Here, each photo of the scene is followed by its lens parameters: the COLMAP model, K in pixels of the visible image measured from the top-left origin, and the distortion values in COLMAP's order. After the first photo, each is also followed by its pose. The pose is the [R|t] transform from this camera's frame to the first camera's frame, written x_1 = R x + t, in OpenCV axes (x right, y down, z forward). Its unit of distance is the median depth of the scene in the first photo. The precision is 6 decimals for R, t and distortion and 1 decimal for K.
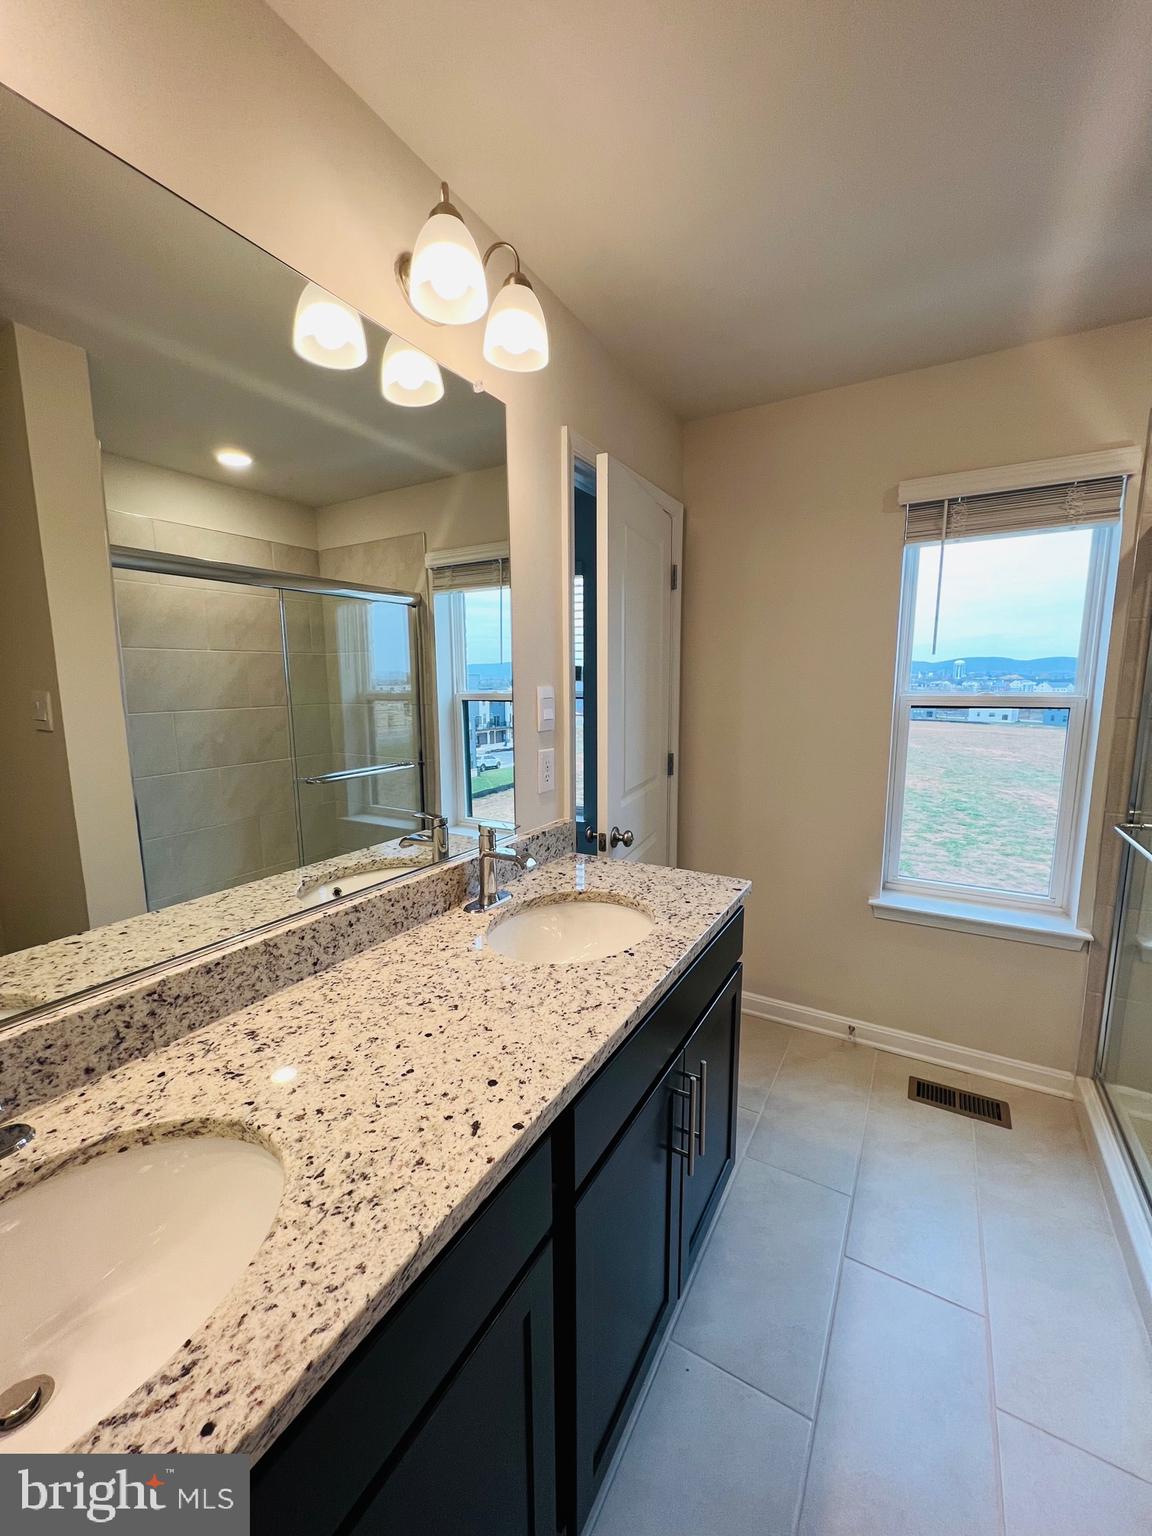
lens RADIAL K [[612.4, 0, 573.5], [0, 612.4, 769.3], [0, 0, 1]] dist [-0.001331, 0.000133]
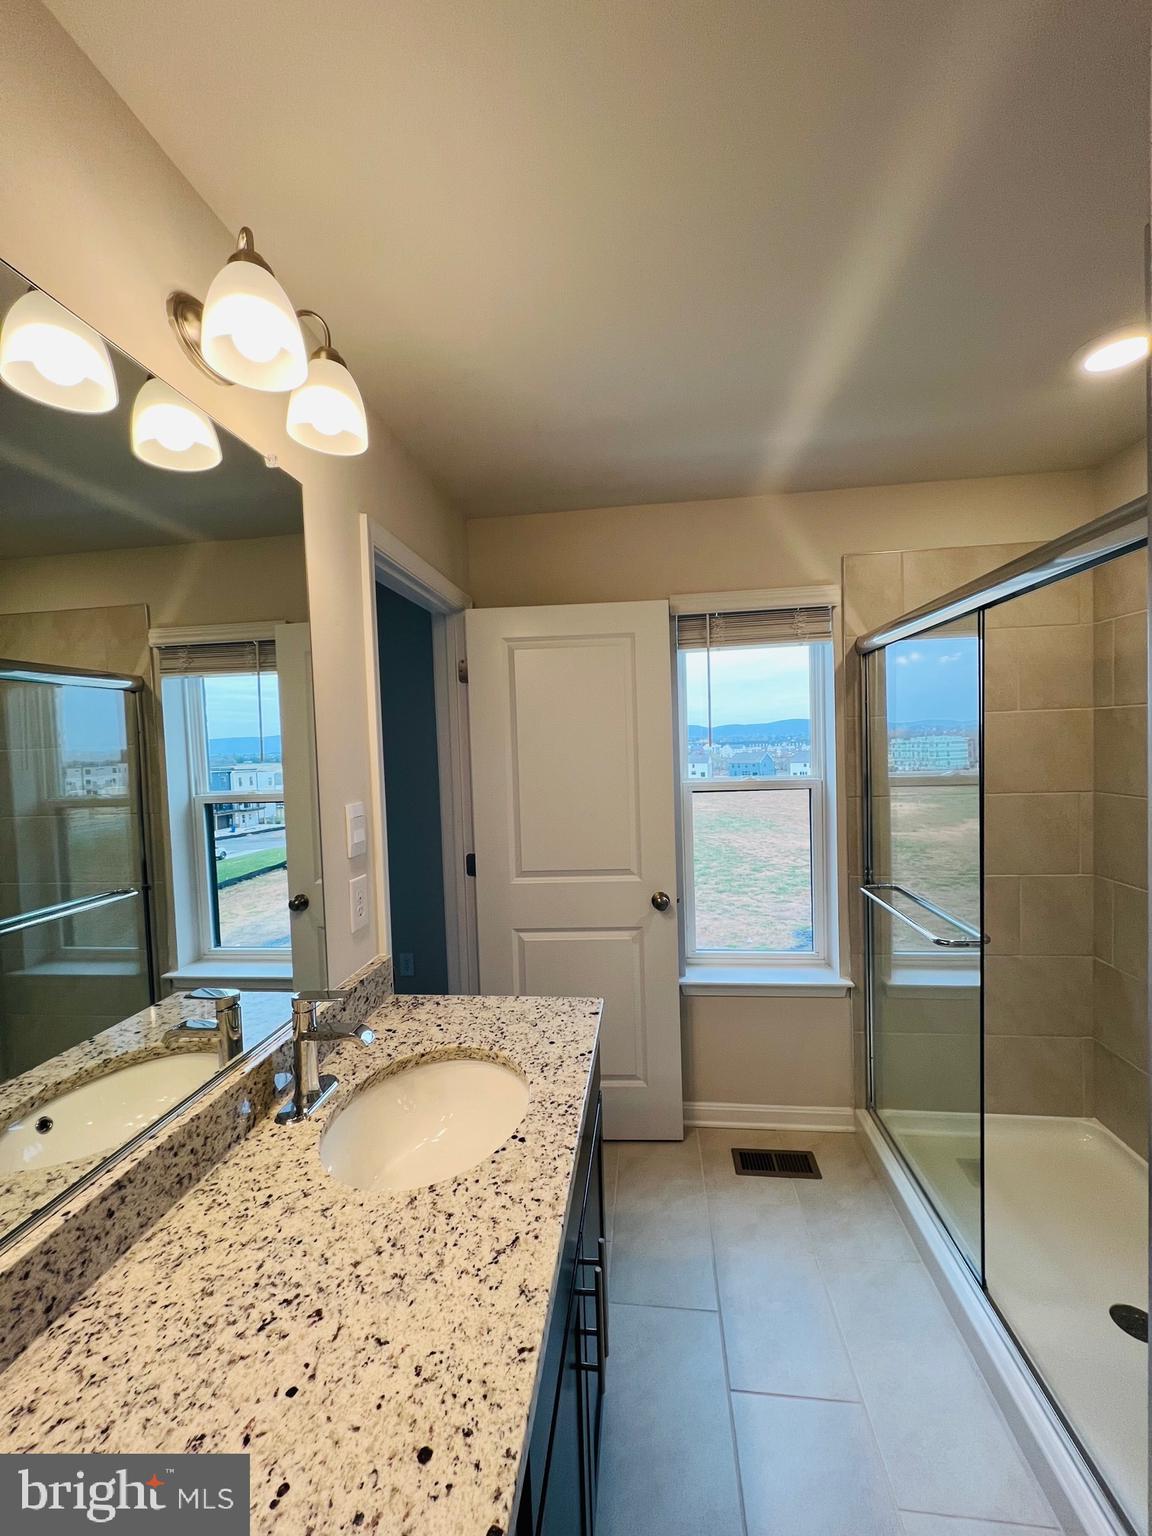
lens RADIAL K [[612.4, 0, 577.3], [0, 612.4, 769.9], [0, 0, 1]] dist [-0.001331, 0.000133]
pose [[0.916202, -0.040203, 0.398696, -0.118486], [0.085496, 0.991657, -0.096474, -0.087530], [-0.391491, 0.122477, 0.911995, 0.121978]]
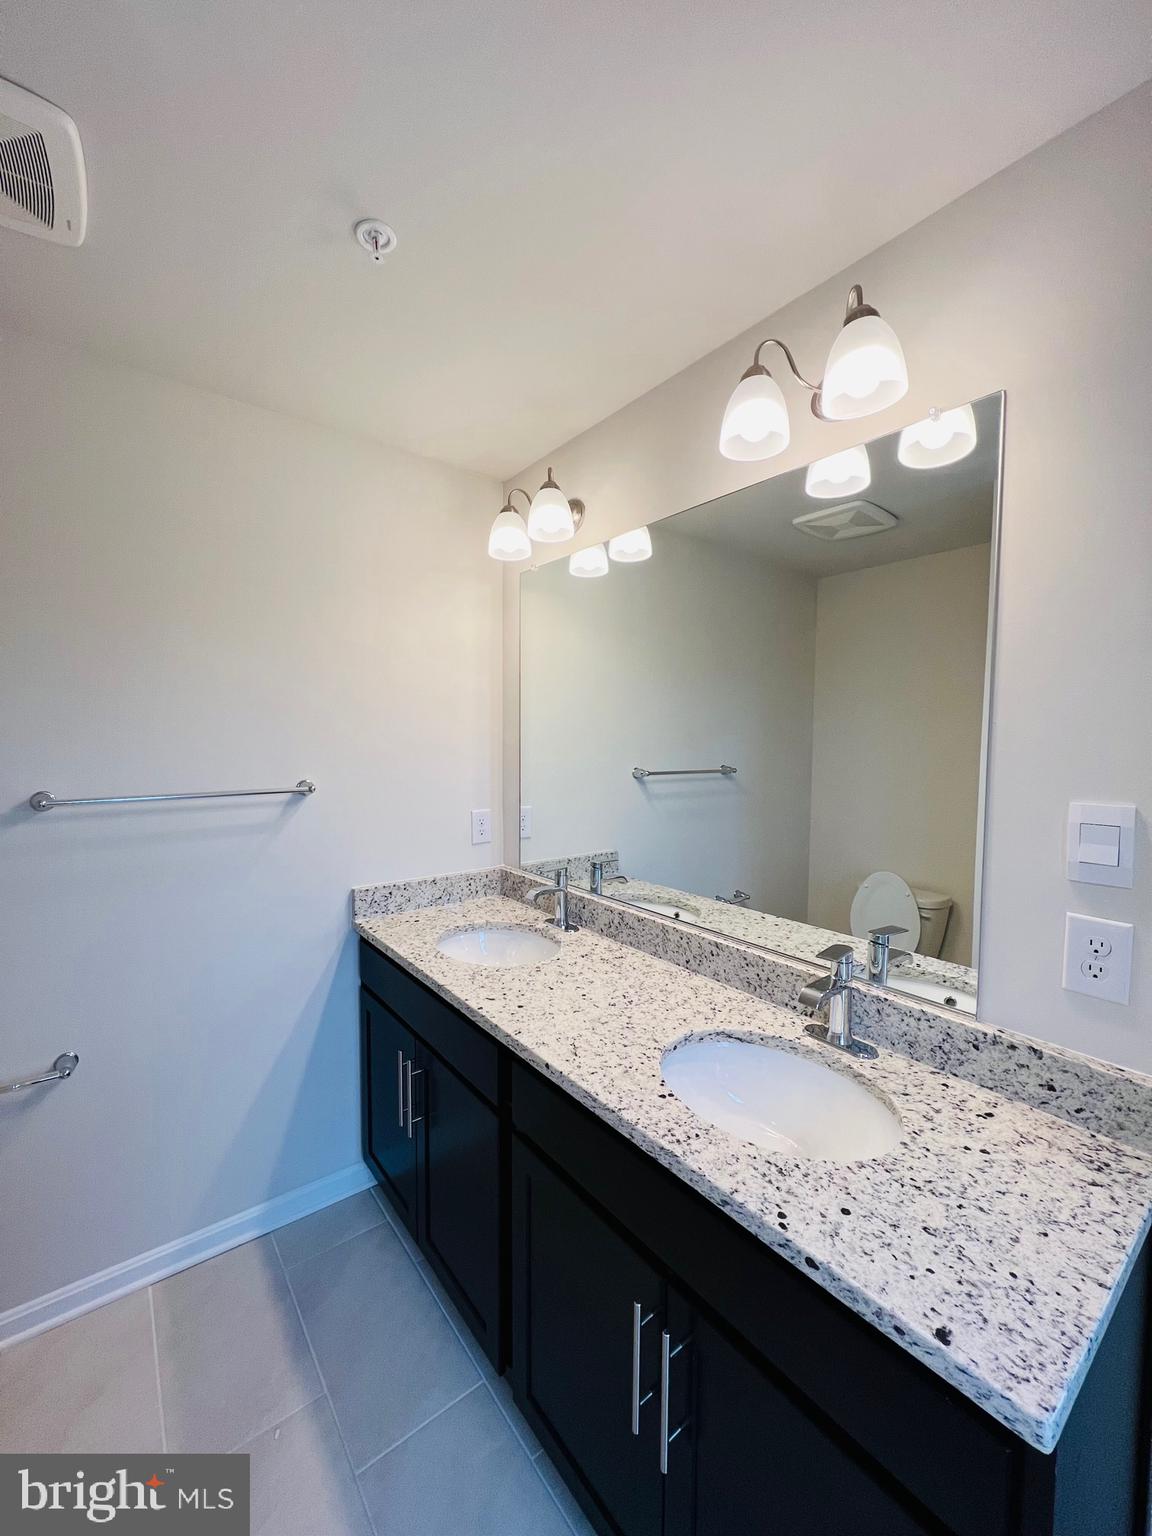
lens RADIAL K [[612.4, 0, 581.6], [0, 612.4, 766.6], [0, 0, 1]] dist [-0.001331, 0.000133]
pose [[-0.362089, 0.055701, -0.930478, 0.751786], [-0.131322, 0.985209, 0.110081, -0.201789], [0.922847, 0.162051, -0.349419, 0.902641]]
